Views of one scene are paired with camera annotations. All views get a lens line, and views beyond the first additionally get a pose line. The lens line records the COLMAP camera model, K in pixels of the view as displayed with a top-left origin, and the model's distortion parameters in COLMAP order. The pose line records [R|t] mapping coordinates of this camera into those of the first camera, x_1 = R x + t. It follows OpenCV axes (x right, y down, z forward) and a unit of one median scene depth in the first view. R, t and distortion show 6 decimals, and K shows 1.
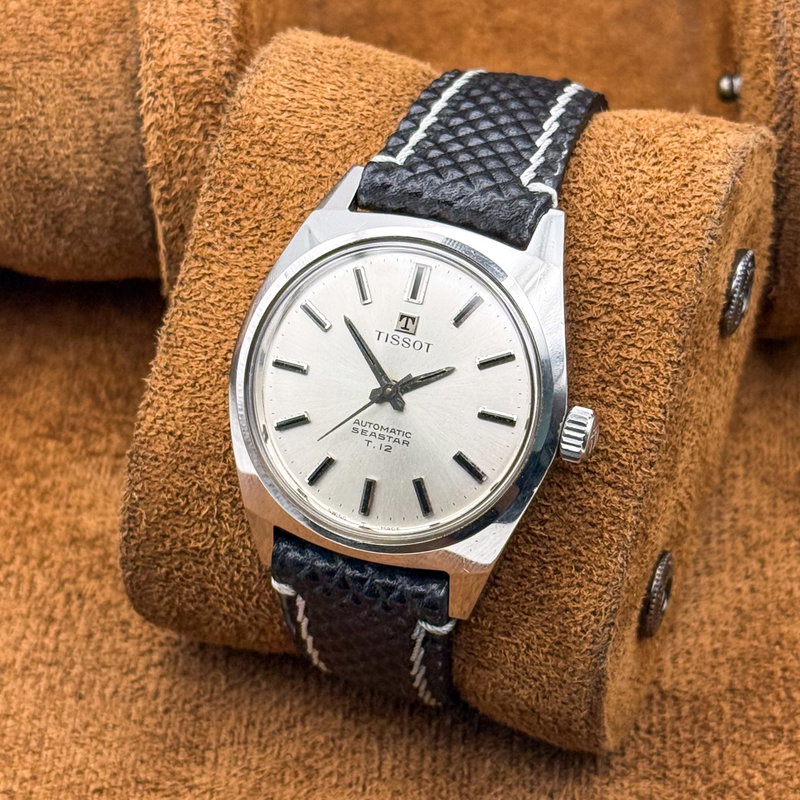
lens RADIAL K [[2336.4, 0, 330.1], [0, 2336.4, 398.5], [0, 0, 1]] dist [0.024401, 0.647885]
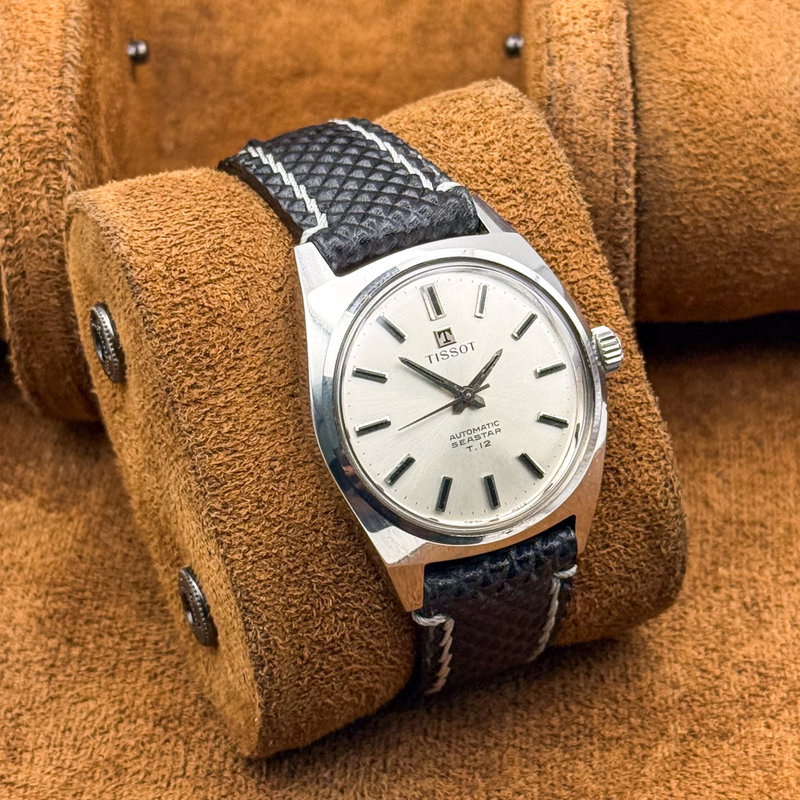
lens RADIAL K [[2336.4, 0, 330.1], [0, 2336.4, 398.5], [0, 0, 1]] dist [0.024401, 0.647885]
pose [[0.721276, -0.472031, 0.506900, -0.562202], [0.501561, 0.860658, 0.087776, -0.127350], [-0.477701, 0.190930, 0.857524, 0.081109]]
